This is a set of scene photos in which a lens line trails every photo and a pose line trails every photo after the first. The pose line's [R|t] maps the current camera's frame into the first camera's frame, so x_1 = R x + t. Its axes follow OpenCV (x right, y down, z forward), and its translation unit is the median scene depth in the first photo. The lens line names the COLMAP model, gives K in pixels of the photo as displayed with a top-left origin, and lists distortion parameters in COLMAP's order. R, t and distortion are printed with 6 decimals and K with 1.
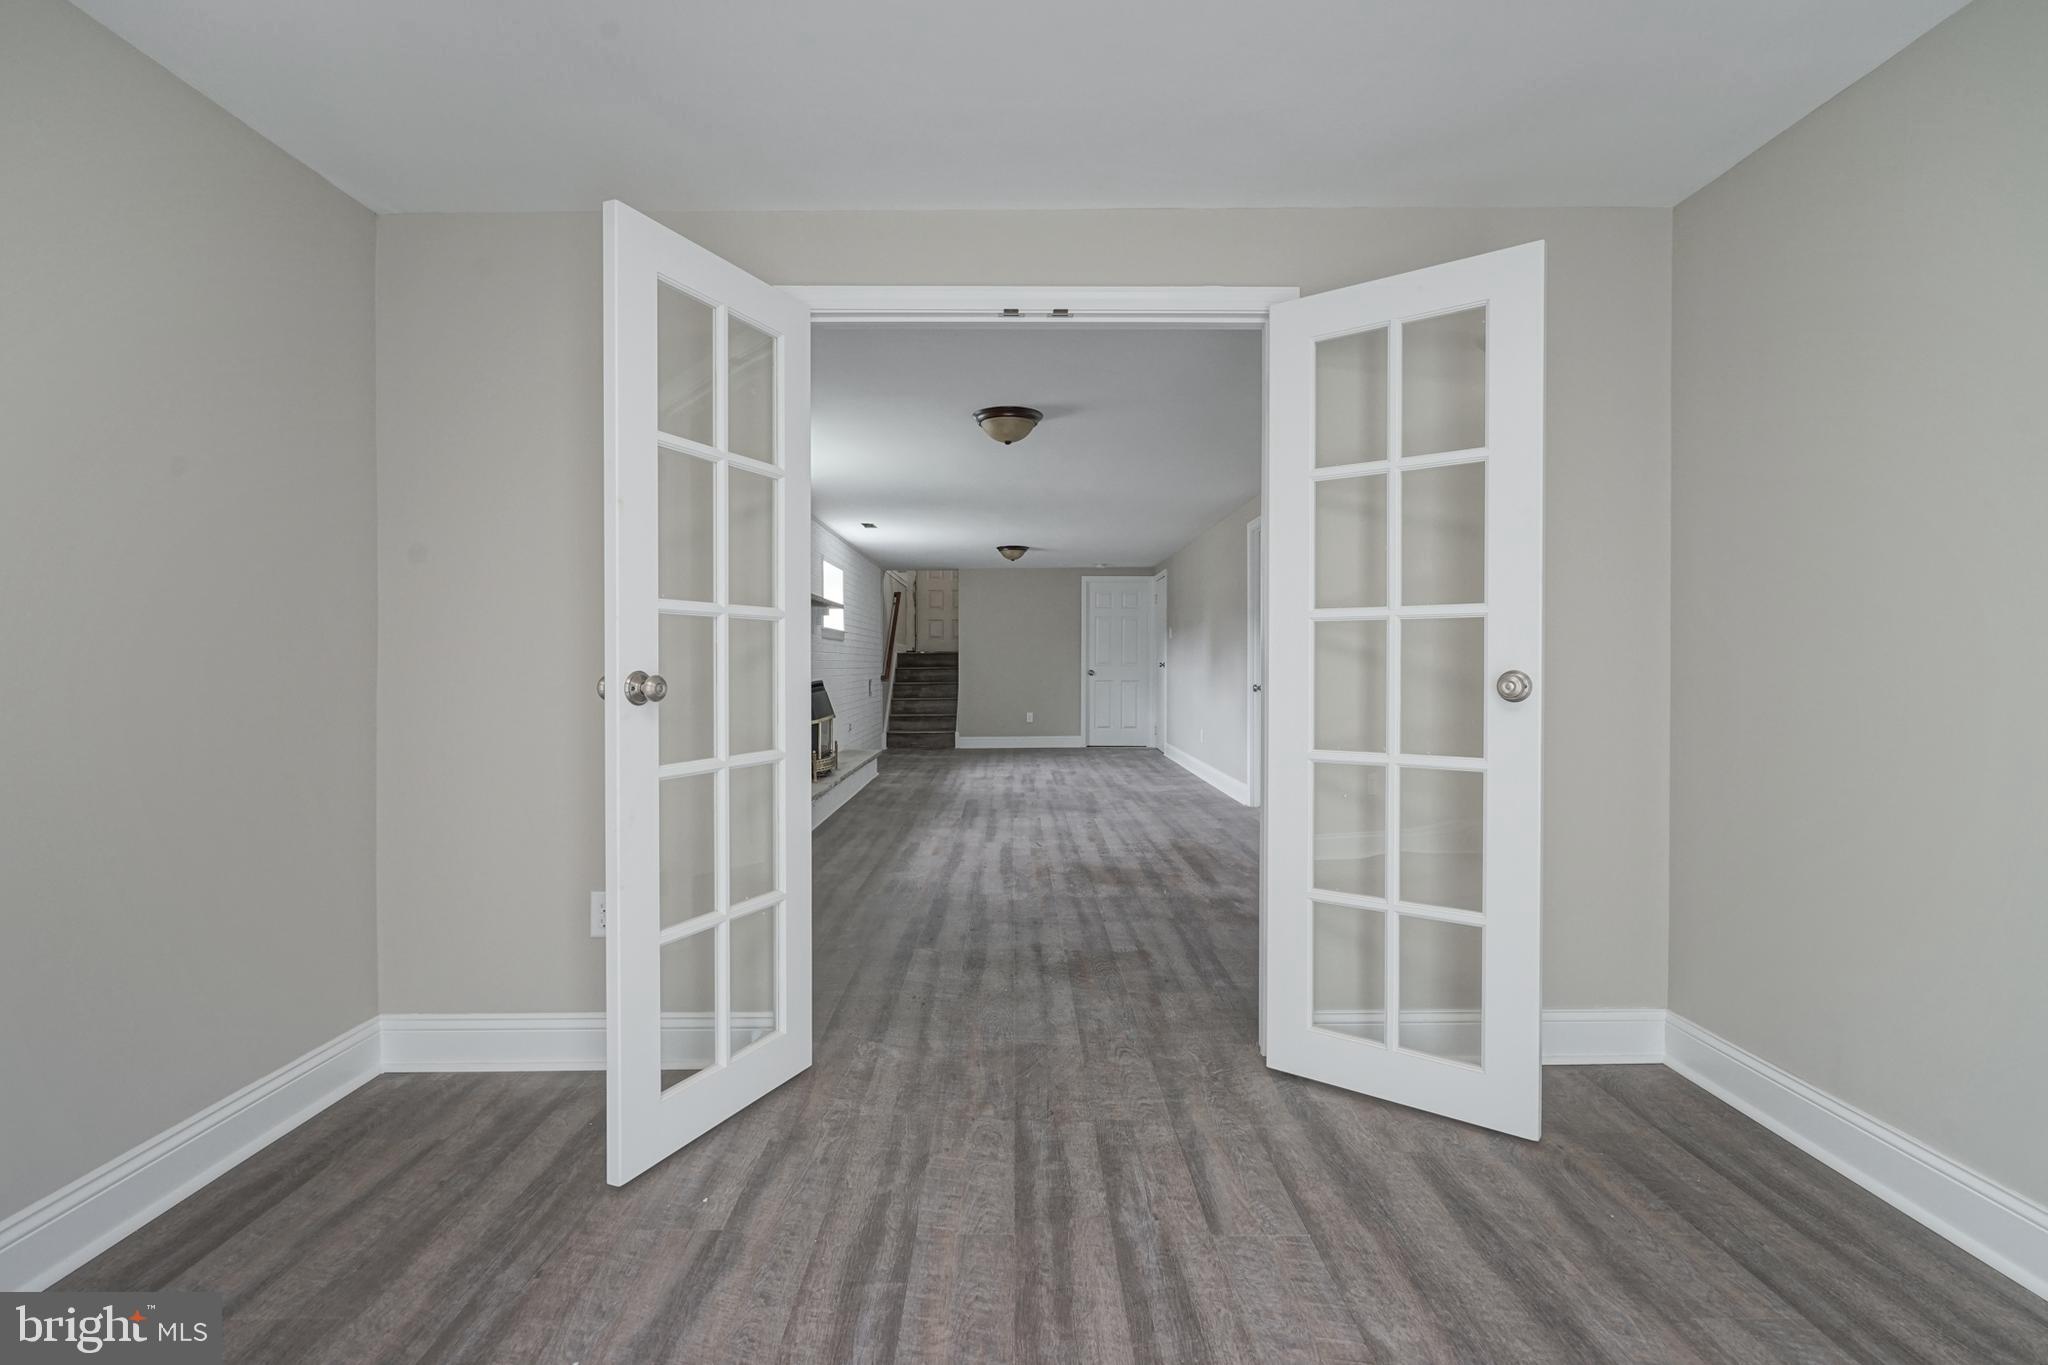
lens RADIAL K [[922.6, 0, 1021.9], [0, 922.6, 662.9], [0, 0, 1]] dist [-0.002523, 0.001457]
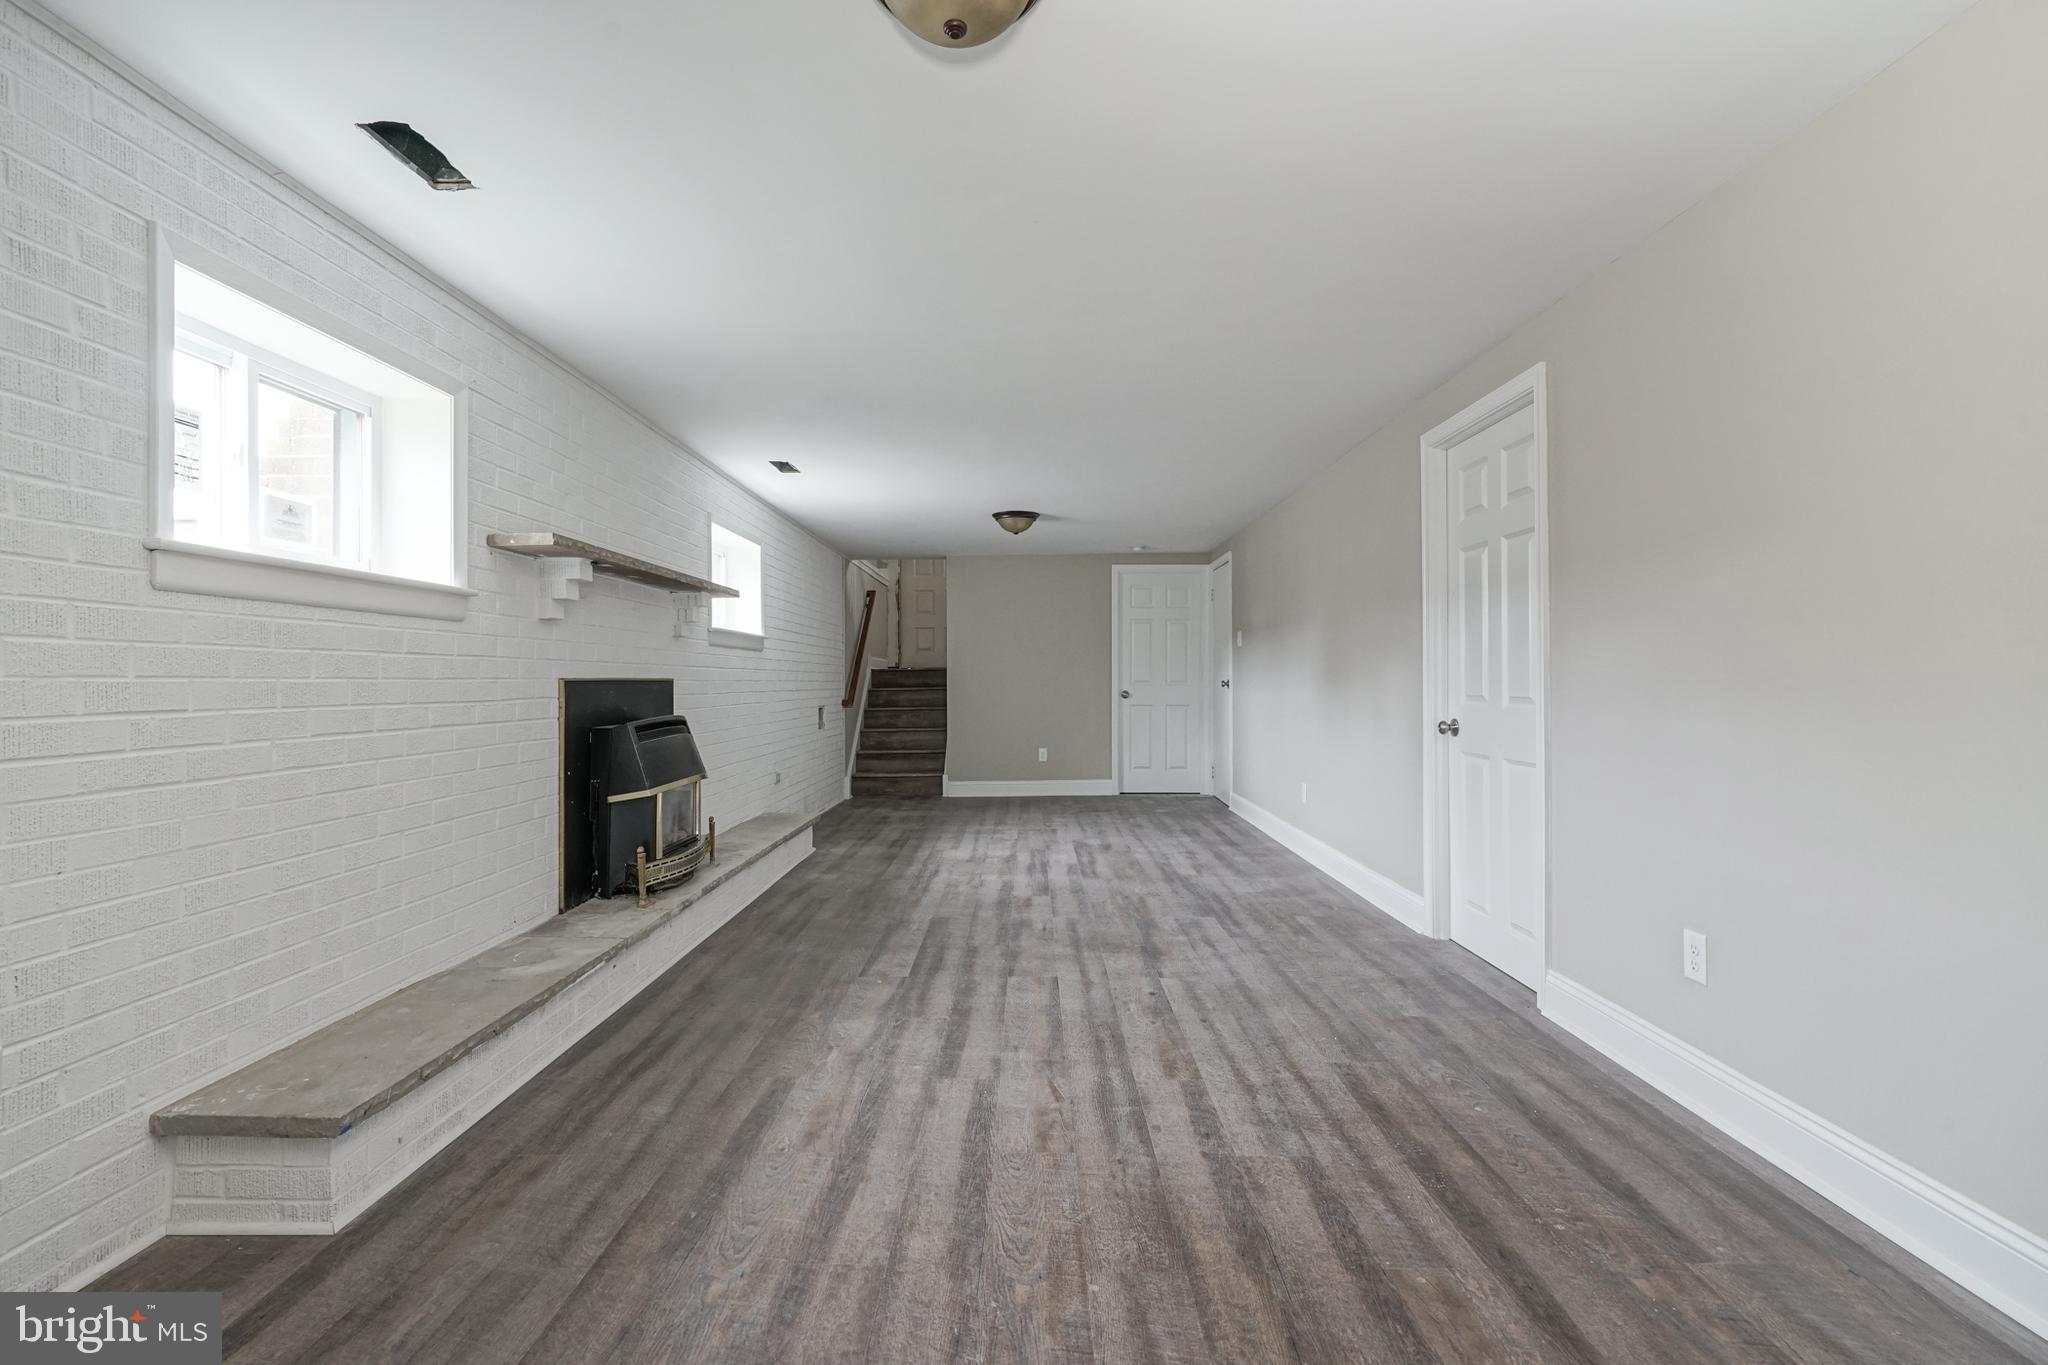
lens RADIAL K [[929.3, 0, 1017.5], [0, 929.3, 677.7], [0, 0, 1]] dist [-0.001999, 0.001151]
pose [[0.999743, -0.004105, -0.022286, 0.005526], [0.004052, 0.999989, -0.002446, -0.001549], [0.022296, 0.002355, 0.999749, 0.275215]]
